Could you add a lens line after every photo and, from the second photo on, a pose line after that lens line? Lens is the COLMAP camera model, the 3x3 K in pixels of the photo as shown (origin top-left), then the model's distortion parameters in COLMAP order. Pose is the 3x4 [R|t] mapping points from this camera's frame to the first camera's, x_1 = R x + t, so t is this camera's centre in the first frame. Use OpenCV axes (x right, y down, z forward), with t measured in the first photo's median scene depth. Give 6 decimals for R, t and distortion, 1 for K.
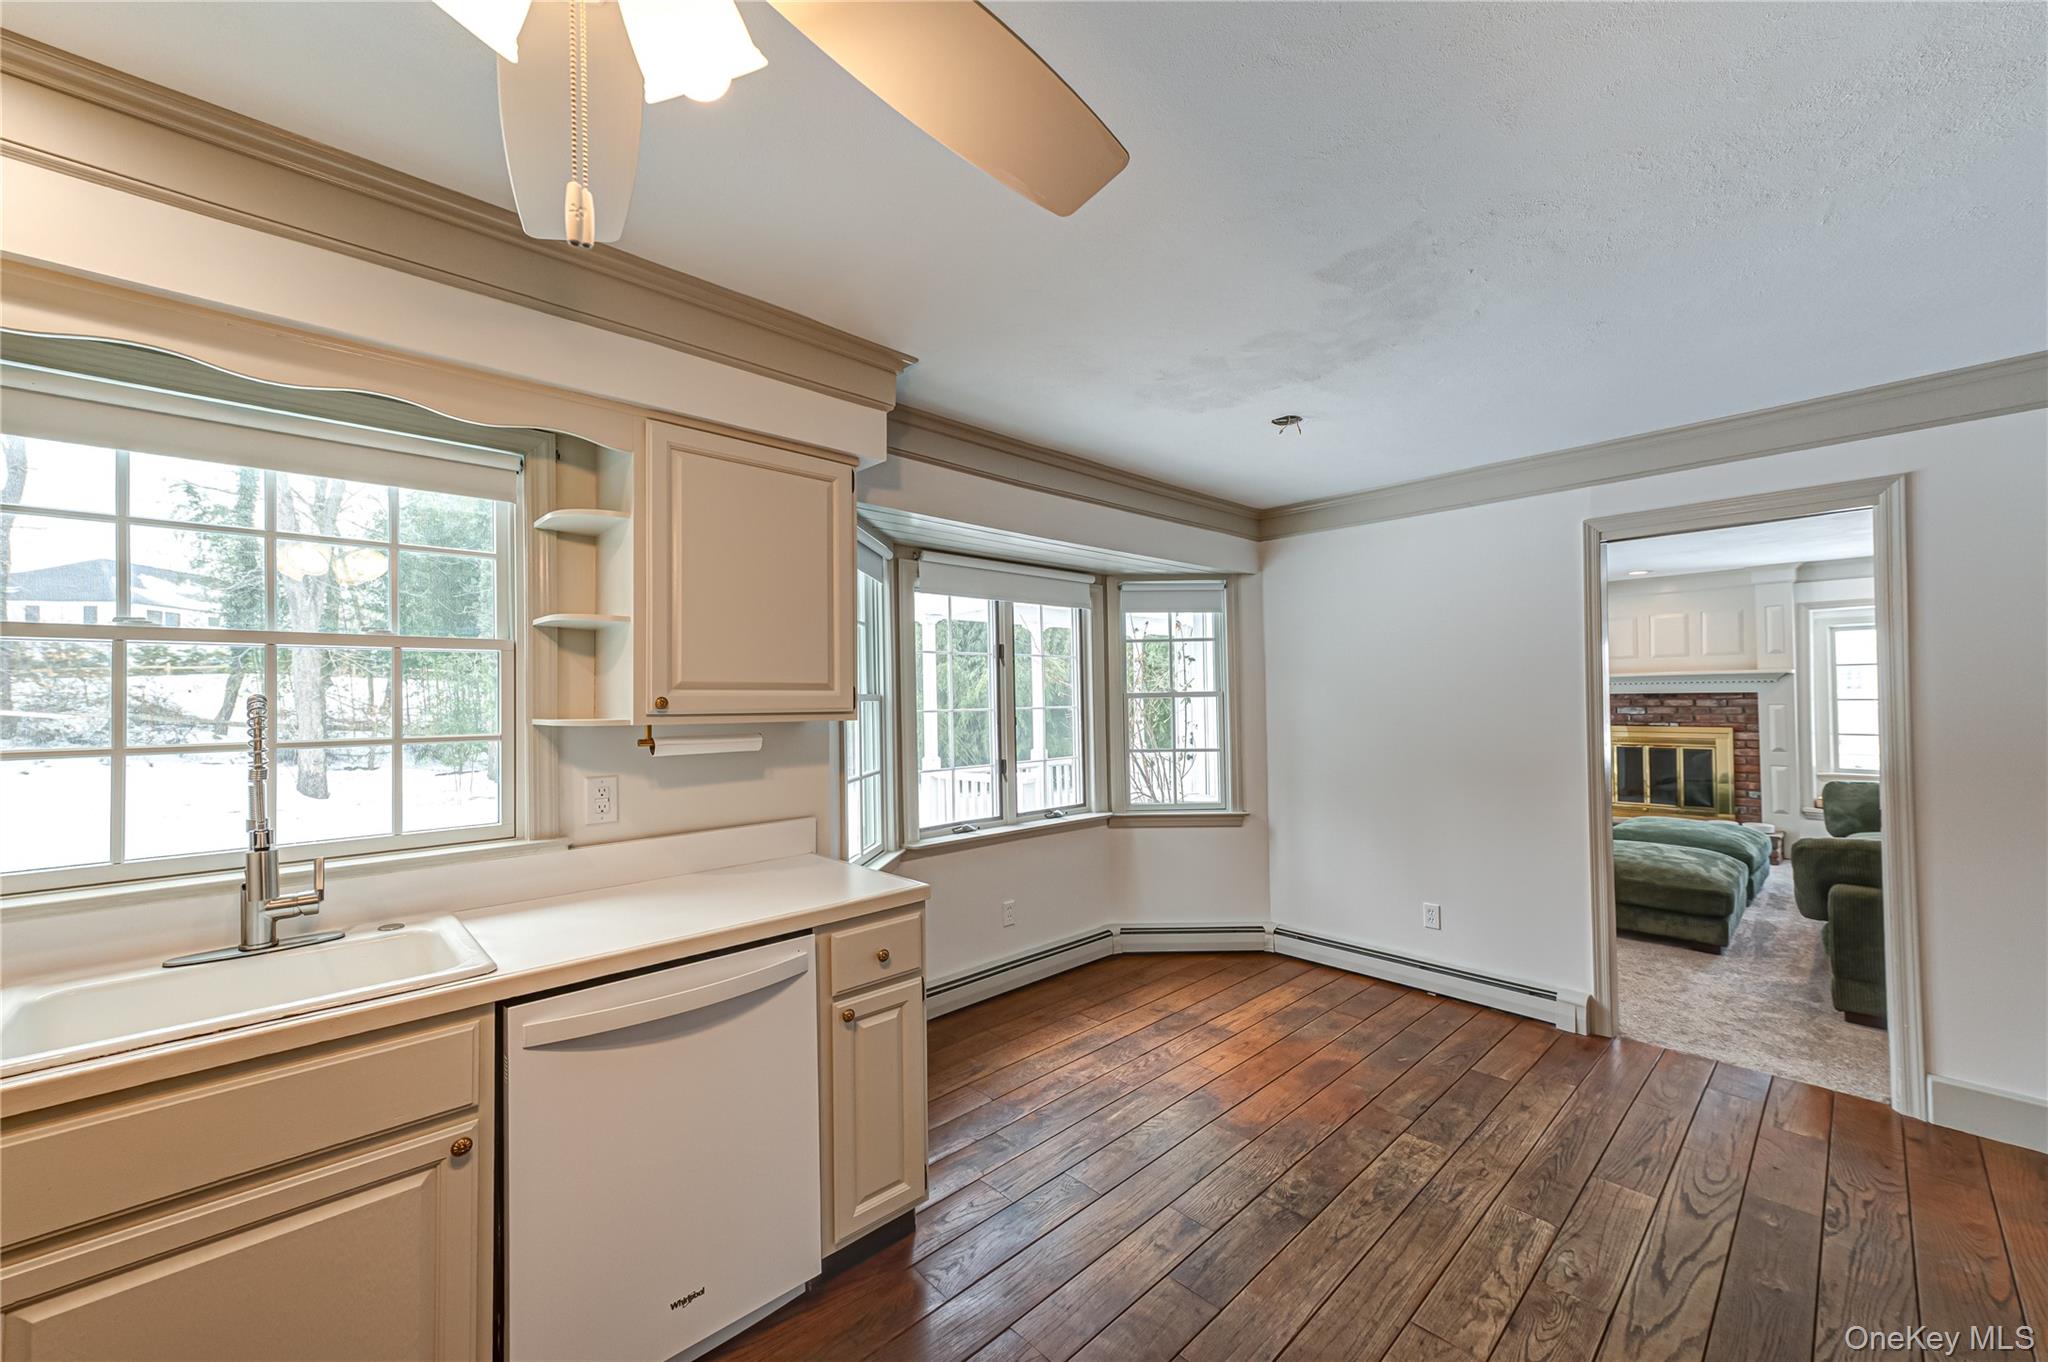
lens RADIAL K [[794.1, 0, 1027.4], [0, 794.1, 690.7], [0, 0, 1]] dist [0.016213, 0.000001]
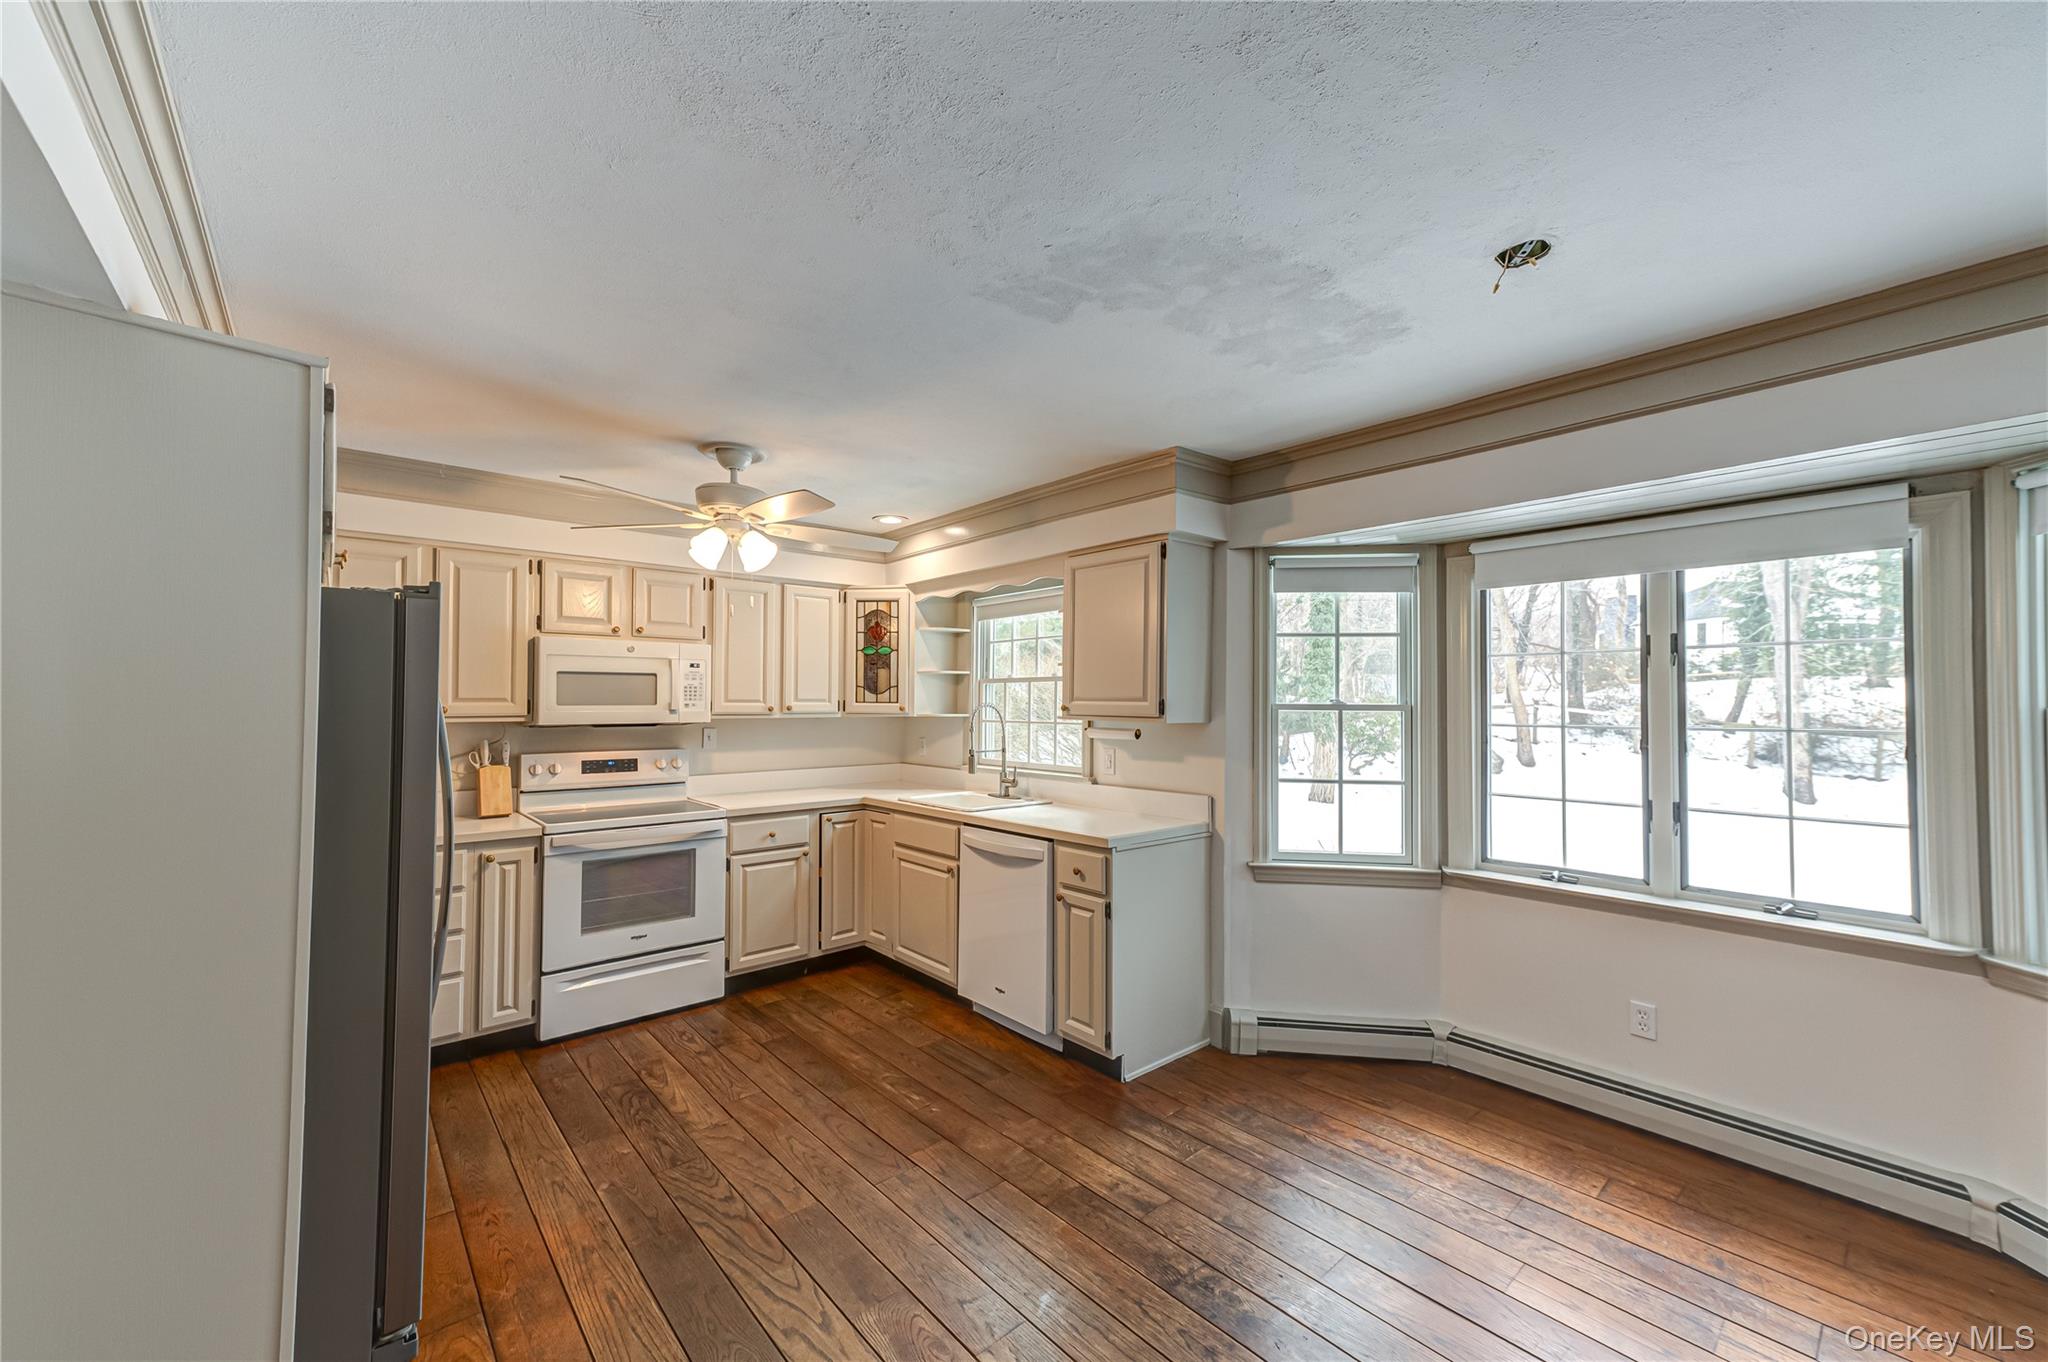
lens RADIAL K [[793.4, 0, 1029.7], [0, 793.4, 690.0], [0, 0, 1]] dist [0.017476, 0.000067]
pose [[-0.034983, -0.007055, -0.999363, 1.257224], [0.004535, 0.999964, -0.007218, -0.012475], [0.999378, -0.004785, -0.034950, 0.871256]]
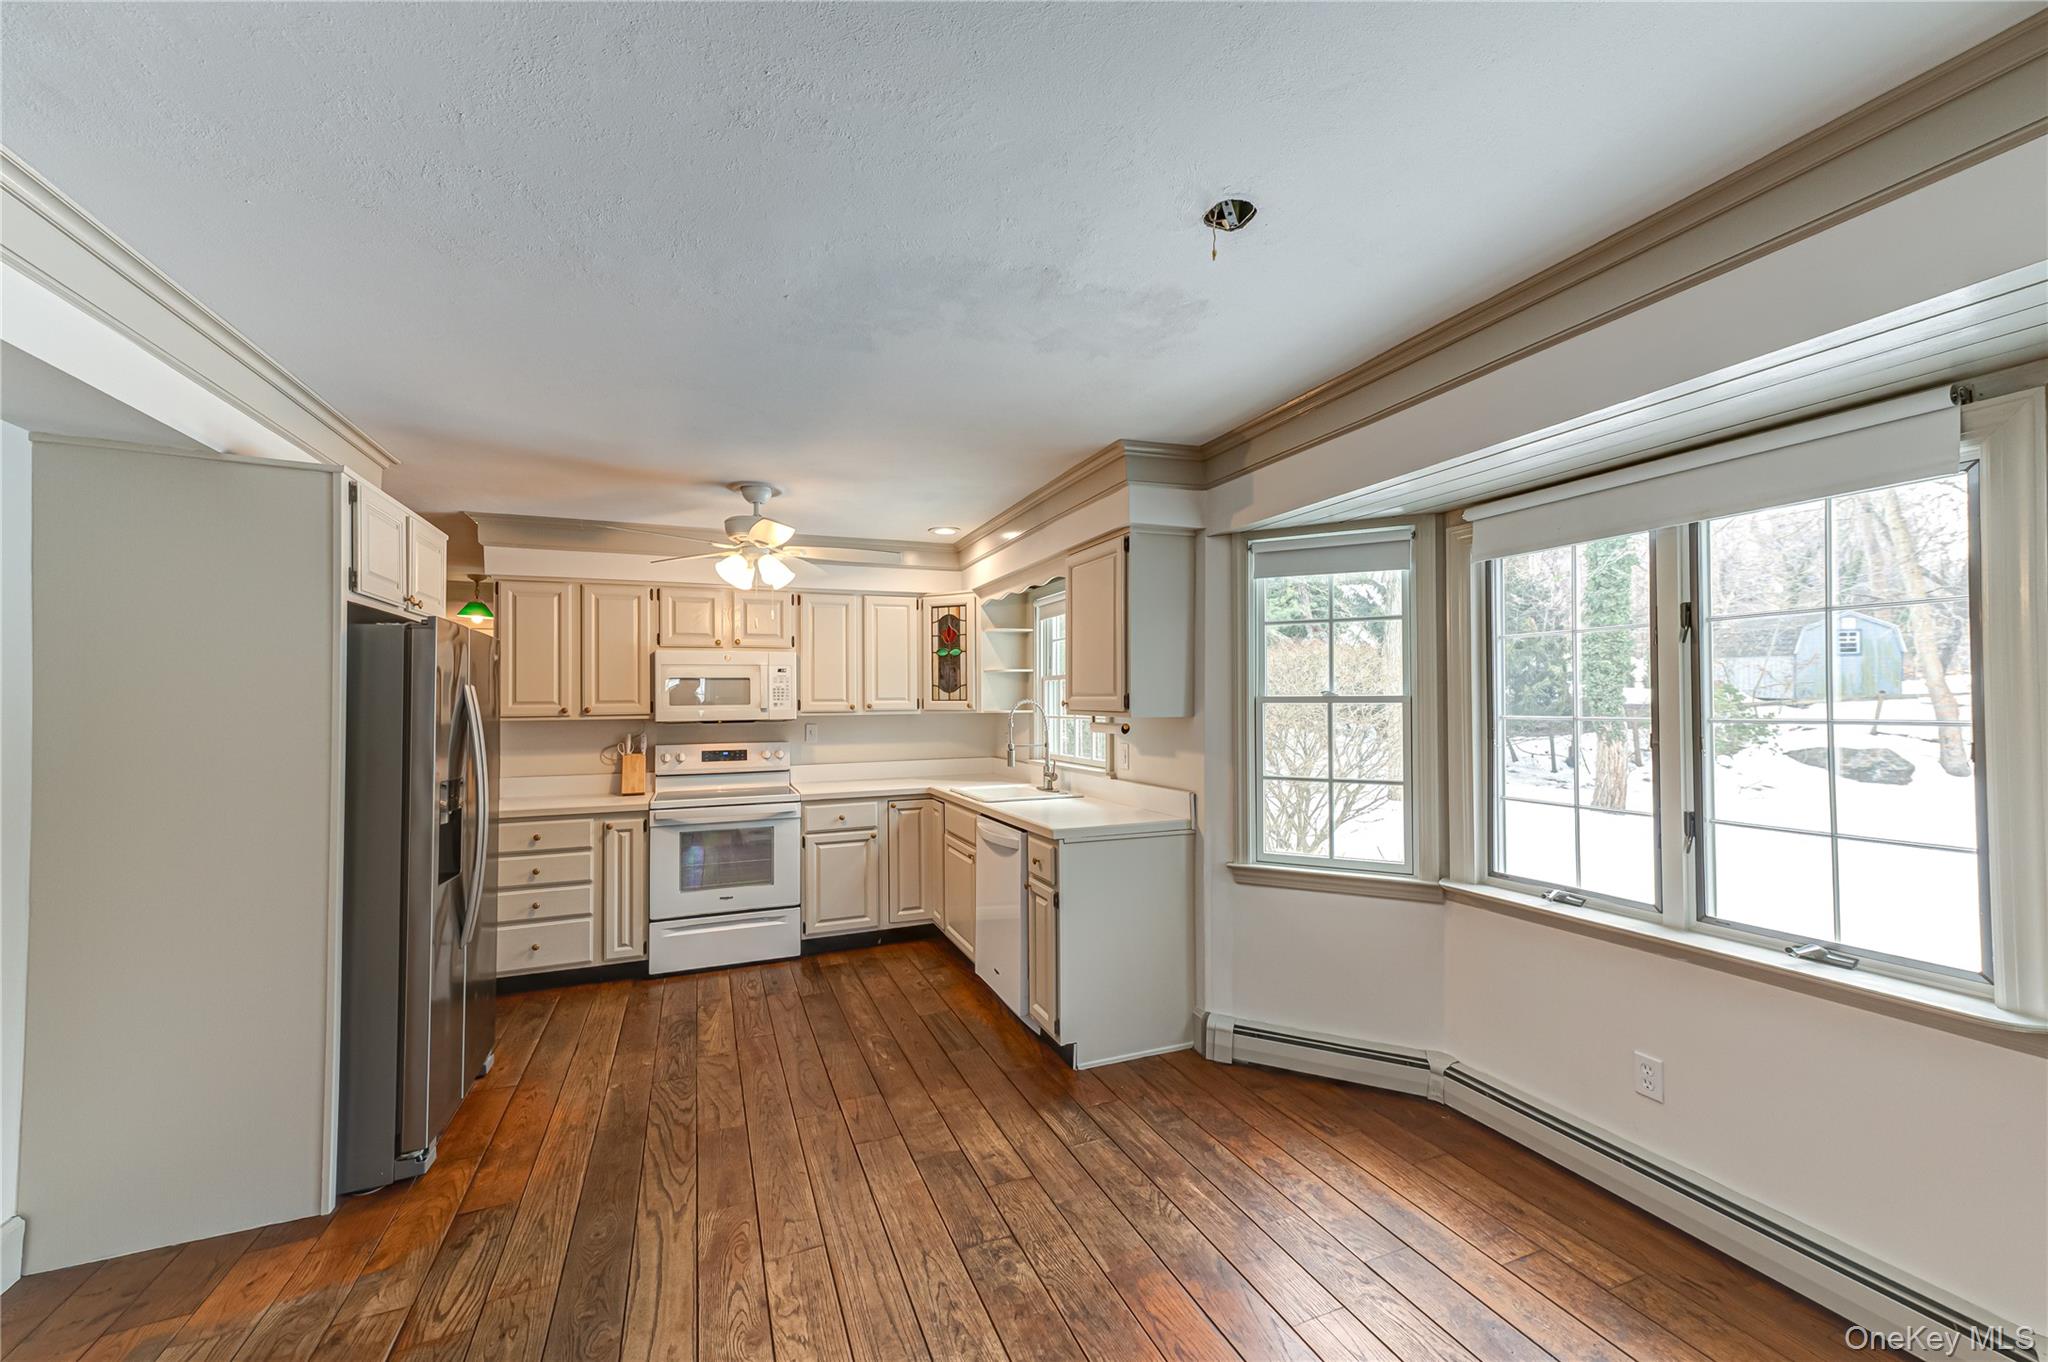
lens RADIAL K [[794.1, 0, 1027.4], [0, 794.1, 690.7], [0, 0, 1]] dist [0.016213, 0.000001]
pose [[-0.357675, -0.000085, -0.933846, 1.211367], [0.018992, 0.999793, -0.007366, -0.002576], [0.933653, -0.020370, -0.357599, 1.422181]]
